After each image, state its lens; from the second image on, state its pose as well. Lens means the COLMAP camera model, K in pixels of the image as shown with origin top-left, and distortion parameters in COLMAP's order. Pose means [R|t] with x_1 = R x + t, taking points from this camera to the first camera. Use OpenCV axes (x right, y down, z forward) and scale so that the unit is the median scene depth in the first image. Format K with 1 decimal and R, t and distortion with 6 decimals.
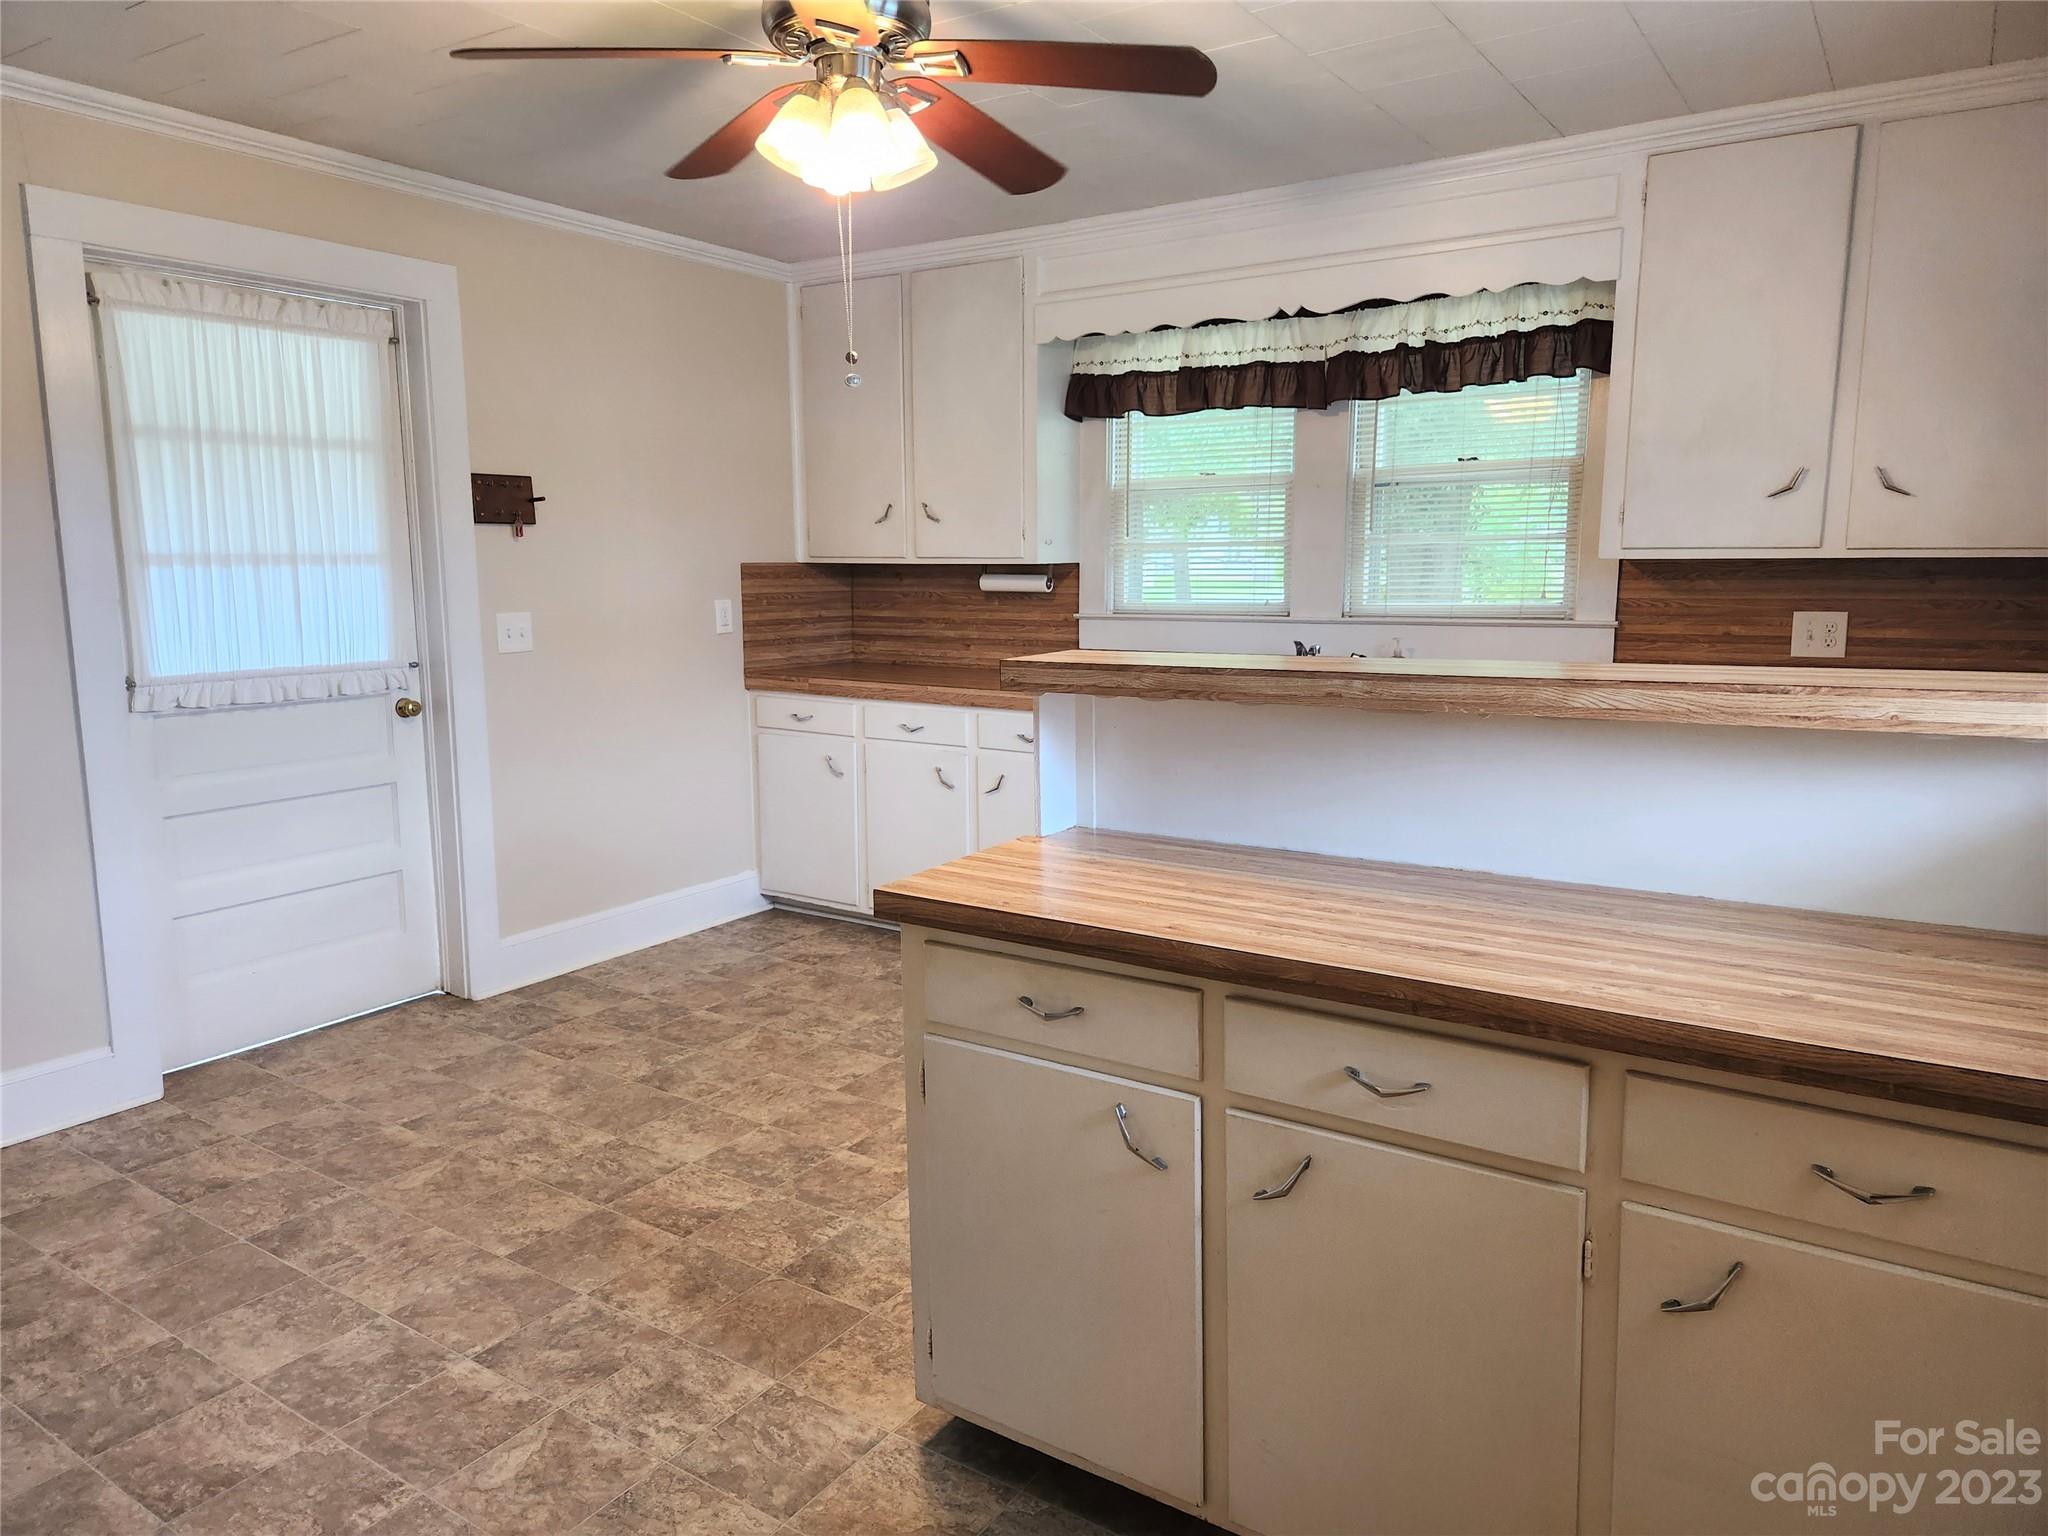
lens RADIAL K [[1372.0, 0, 1030.0], [0, 1372.0, 771.6], [0, 0, 1]] dist [0.078611, -0.073737]
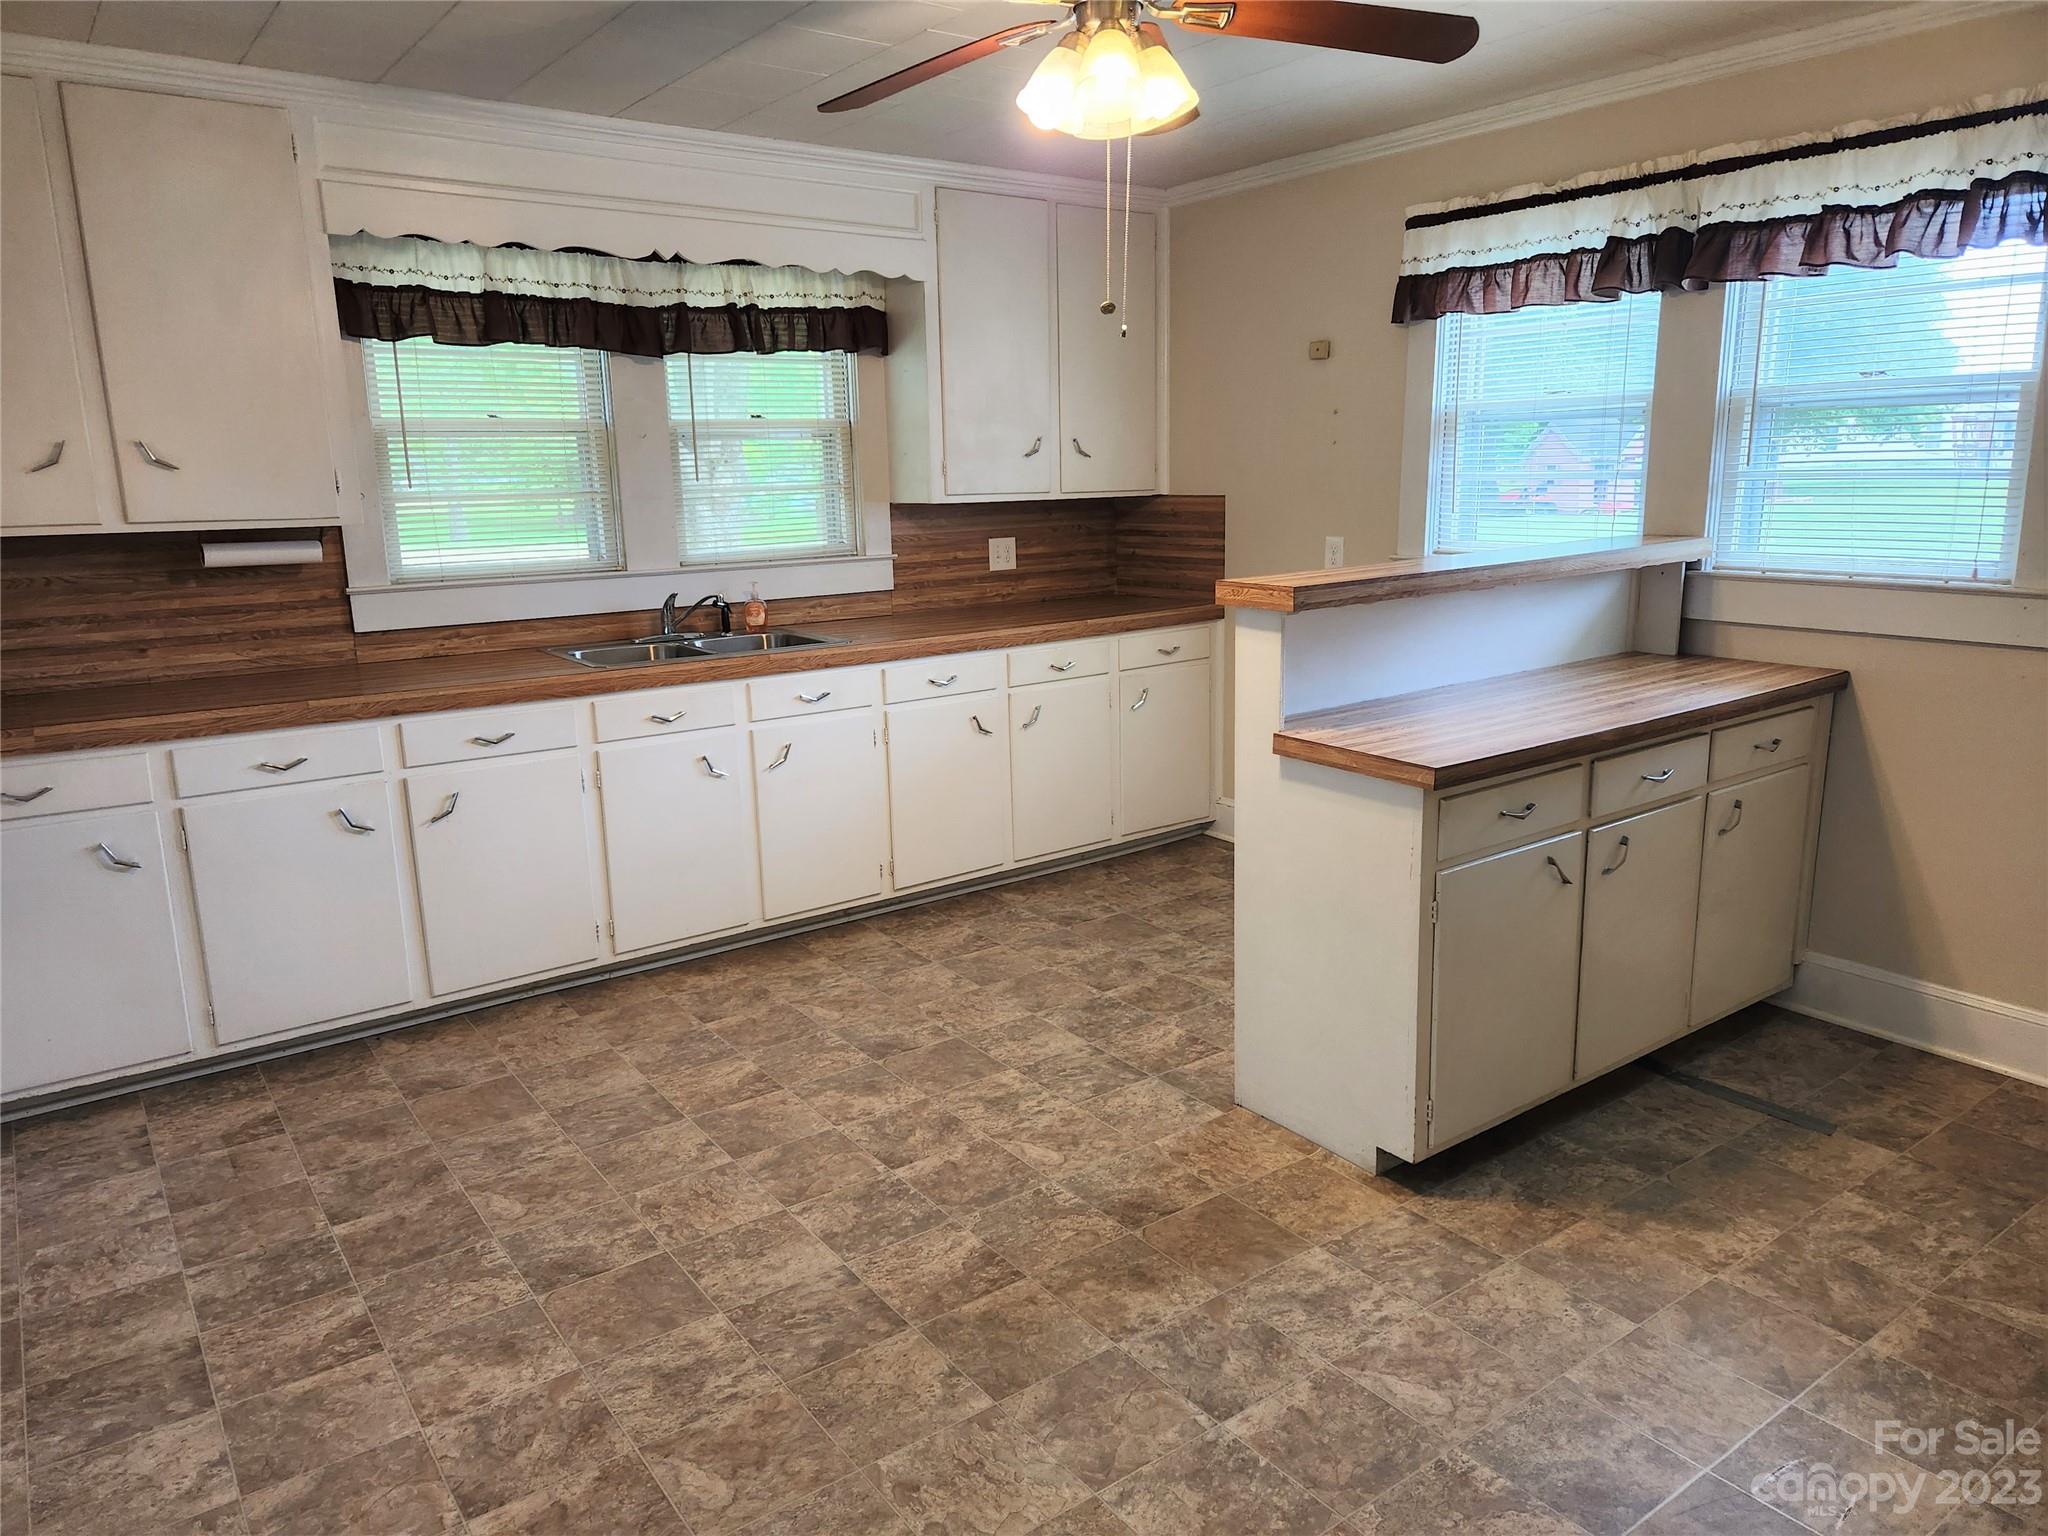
lens RADIAL K [[1355.1, 0, 1023.1], [0, 1355.1, 772.2], [0, 0, 1]] dist [0.008260, 0.001503]
pose [[0.333043, -0.194639, 0.922604, -0.735102], [0.175038, 0.974218, 0.142342, -0.072663], [-0.926523, 0.114085, 0.358525, 0.495634]]
